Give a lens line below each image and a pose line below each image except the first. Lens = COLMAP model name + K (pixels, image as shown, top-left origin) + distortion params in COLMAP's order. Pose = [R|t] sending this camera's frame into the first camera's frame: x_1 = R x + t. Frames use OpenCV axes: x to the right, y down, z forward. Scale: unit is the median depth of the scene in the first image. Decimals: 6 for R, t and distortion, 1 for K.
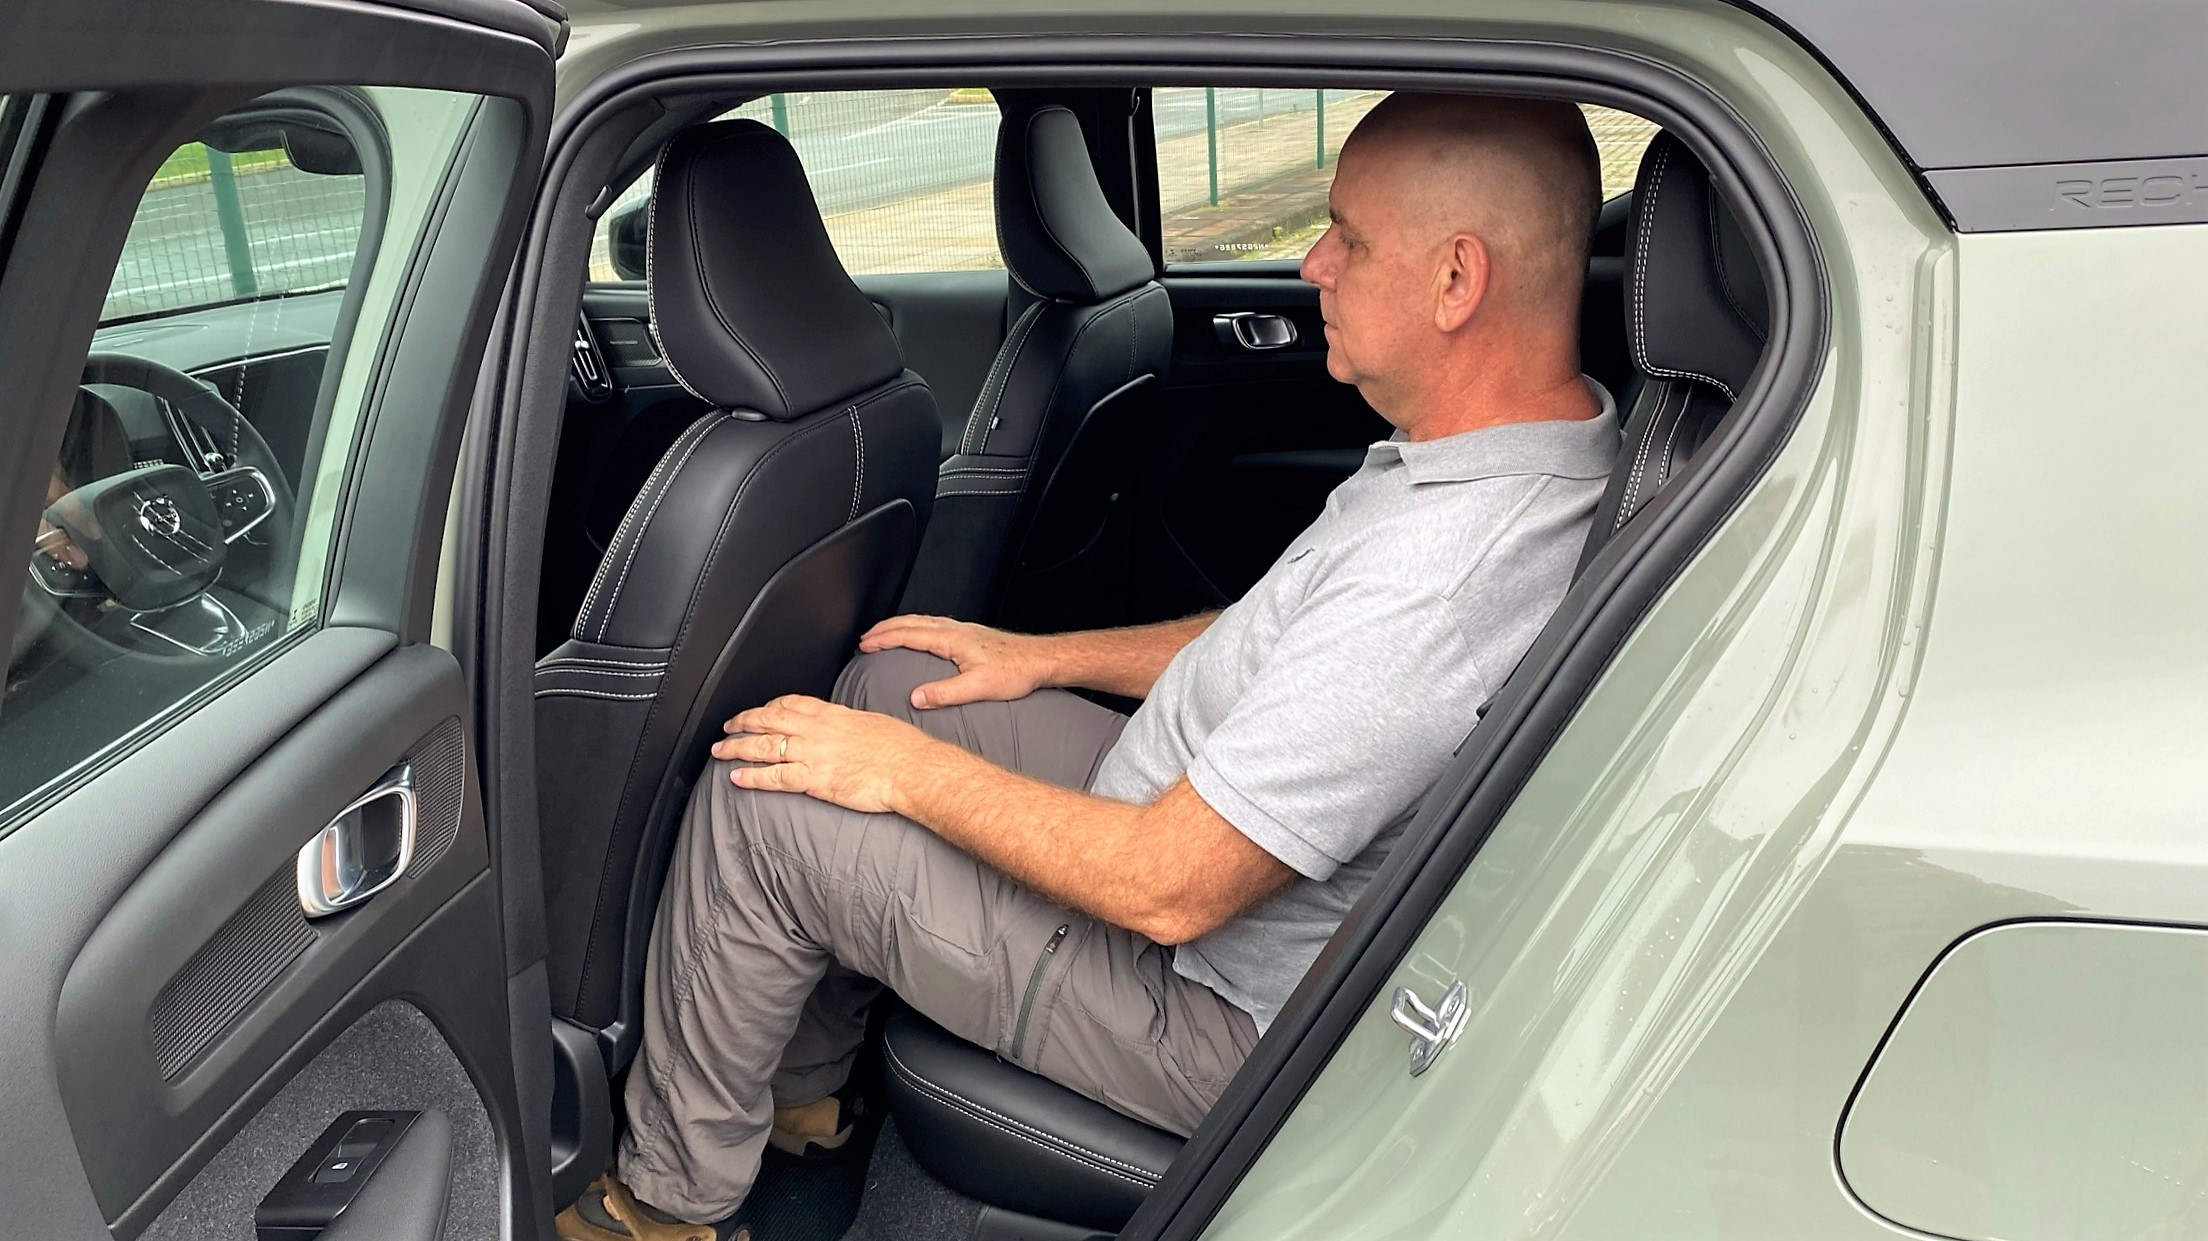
lens RADIAL K [[1800.7, 0, 1104.0], [0, 1800.7, 620.5], [0, 0, 1]] dist [0.004617, -0.000072]
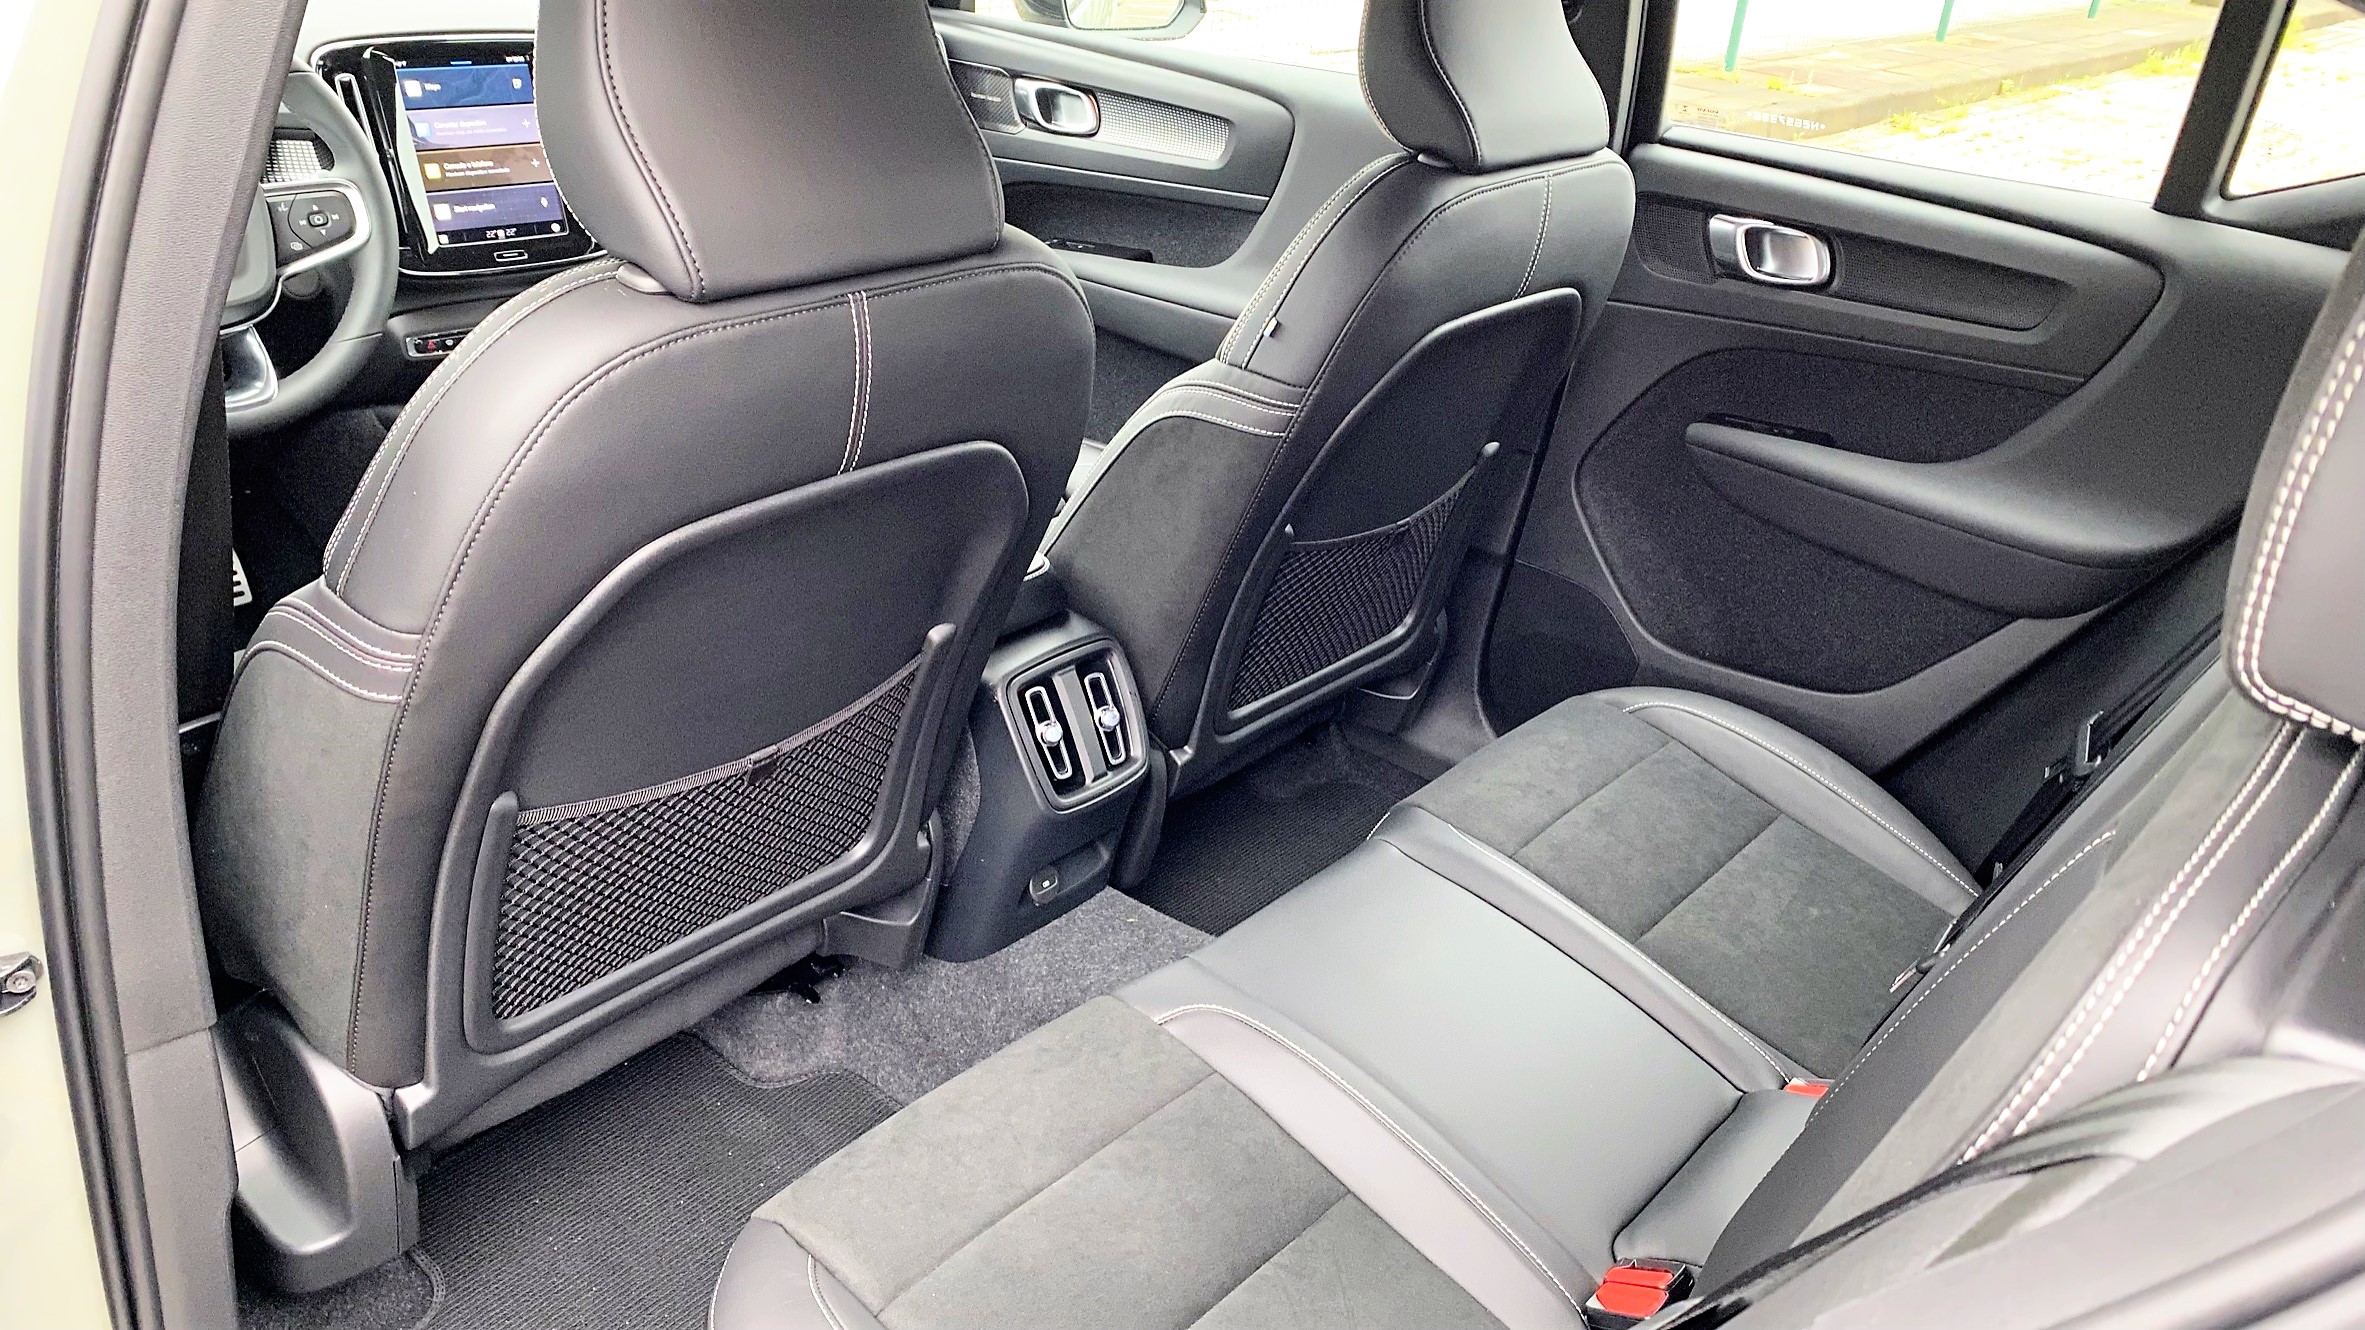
lens RADIAL K [[1780.9, 0, 1175.5], [0, 1780.9, 651.7], [0, 0, 1]] dist [0.090149, -0.163956]
pose [[0.929049, 0.264947, -0.258207, 0.109985], [-0.226147, 0.959071, 0.170412, -0.097914], [0.292789, -0.099928, 0.950941, 0.336967]]
